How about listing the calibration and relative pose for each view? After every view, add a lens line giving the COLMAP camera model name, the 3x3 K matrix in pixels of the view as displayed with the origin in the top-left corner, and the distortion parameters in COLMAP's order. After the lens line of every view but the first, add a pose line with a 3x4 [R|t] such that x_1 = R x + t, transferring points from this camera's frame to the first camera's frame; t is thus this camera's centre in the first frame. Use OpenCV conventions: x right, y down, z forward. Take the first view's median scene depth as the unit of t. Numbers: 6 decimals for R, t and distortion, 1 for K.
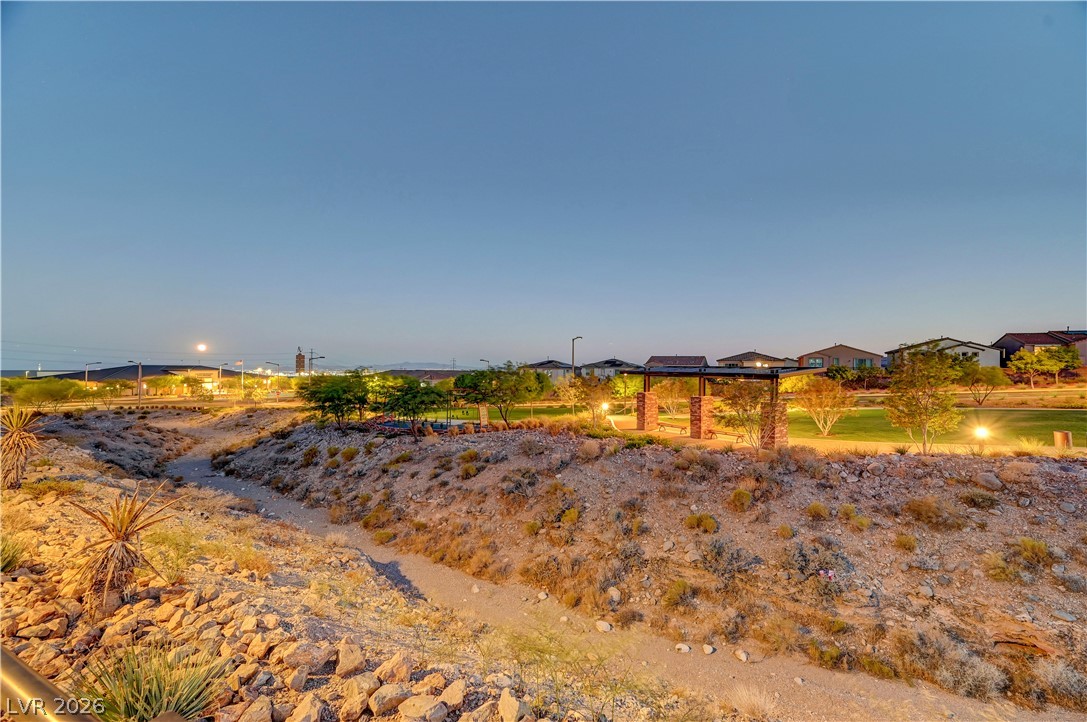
lens RADIAL K [[433.4, 0, 543.1], [0, 433.4, 363.8], [0, 0, 1]] dist [-0.000589, -0.000271]
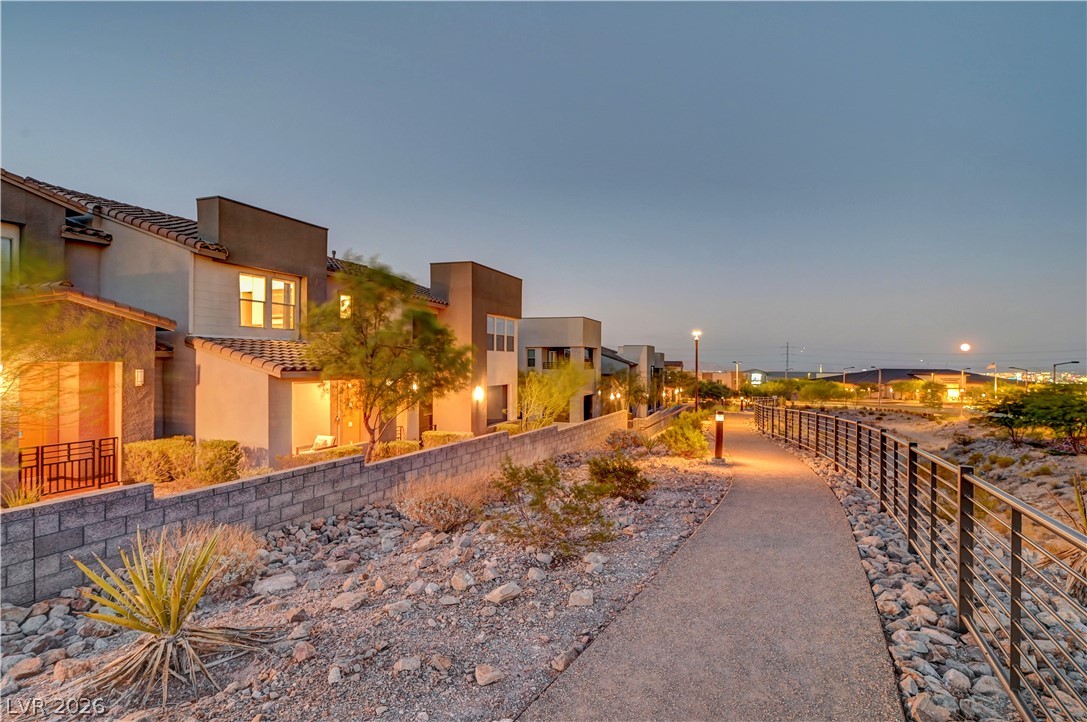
lens RADIAL K [[541.6, 0, 545.6], [0, 541.6, 363.8], [0, 0, 1]] dist [-0.000130, 0.000192]
pose [[0.233849, -0.005778, -0.972256, 0.148413], [0.004151, 0.999979, -0.004944, -0.007716], [0.972264, -0.002880, 0.233868, -0.097682]]
